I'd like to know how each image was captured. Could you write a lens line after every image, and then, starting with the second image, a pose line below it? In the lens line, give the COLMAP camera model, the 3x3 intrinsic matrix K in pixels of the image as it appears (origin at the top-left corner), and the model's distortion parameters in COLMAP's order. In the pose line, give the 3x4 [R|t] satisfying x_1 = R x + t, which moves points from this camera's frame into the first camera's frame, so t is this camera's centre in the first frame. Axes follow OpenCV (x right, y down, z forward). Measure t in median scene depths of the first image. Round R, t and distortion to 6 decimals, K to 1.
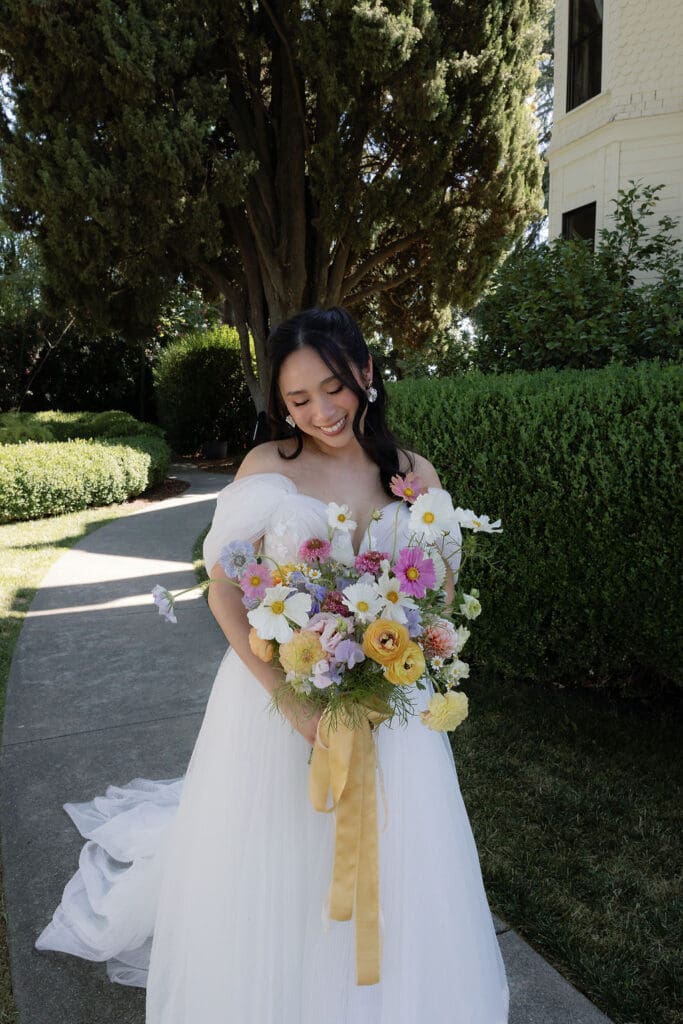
lens RADIAL K [[796.7, 0, 340.8], [0, 796.7, 478.4], [0, 0, 1]] dist [0.005134, -0.004347]
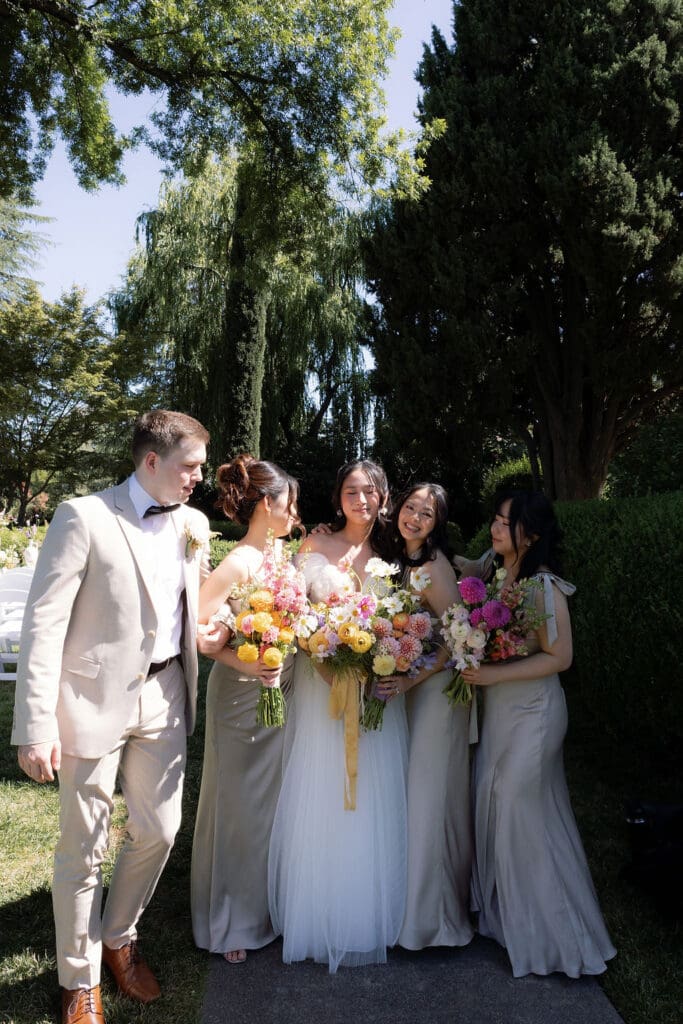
lens RADIAL K [[772.4, 0, 353.7], [0, 772.4, 506.3], [0, 0, 1]] dist [0.022205, -0.014772]
pose [[0.895964, 0.012549, -0.443950, 0.208805], [-0.062327, 0.993261, -0.097709, 0.031262], [0.439732, 0.115214, 0.890708, -0.286478]]
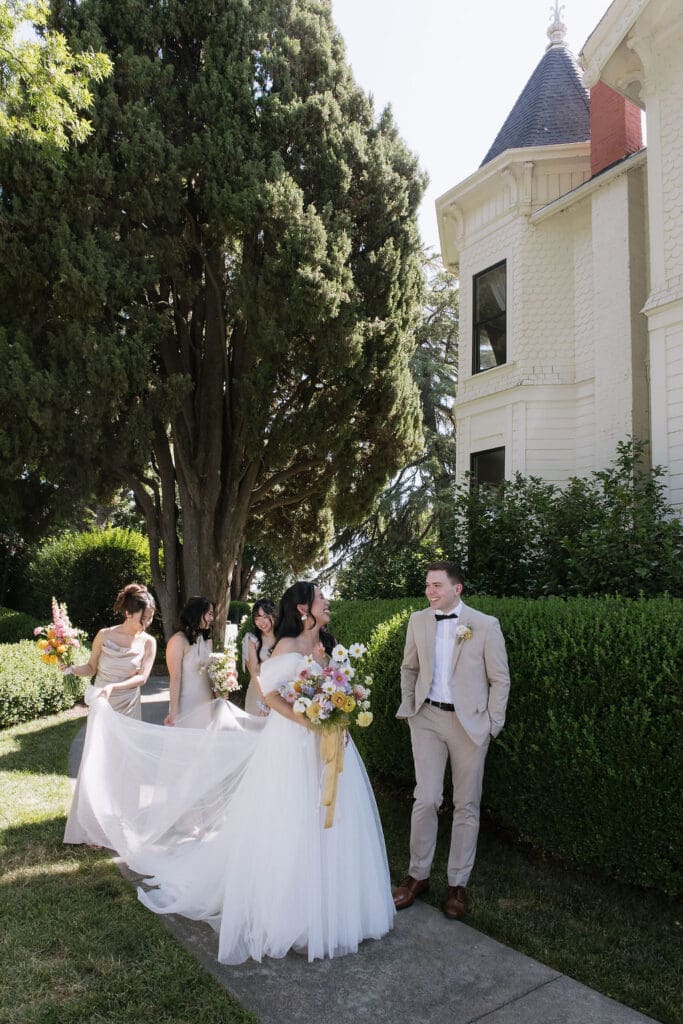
lens RADIAL K [[706.8, 0, 339.9], [0, 706.8, 522.7], [0, 0, 1]] dist [0.001272, -0.002174]
pose [[0.962810, 0.059773, 0.263483, -0.160429], [-0.004562, 0.978678, -0.205351, -0.012242], [-0.270139, 0.196513, 0.942554, 0.071190]]
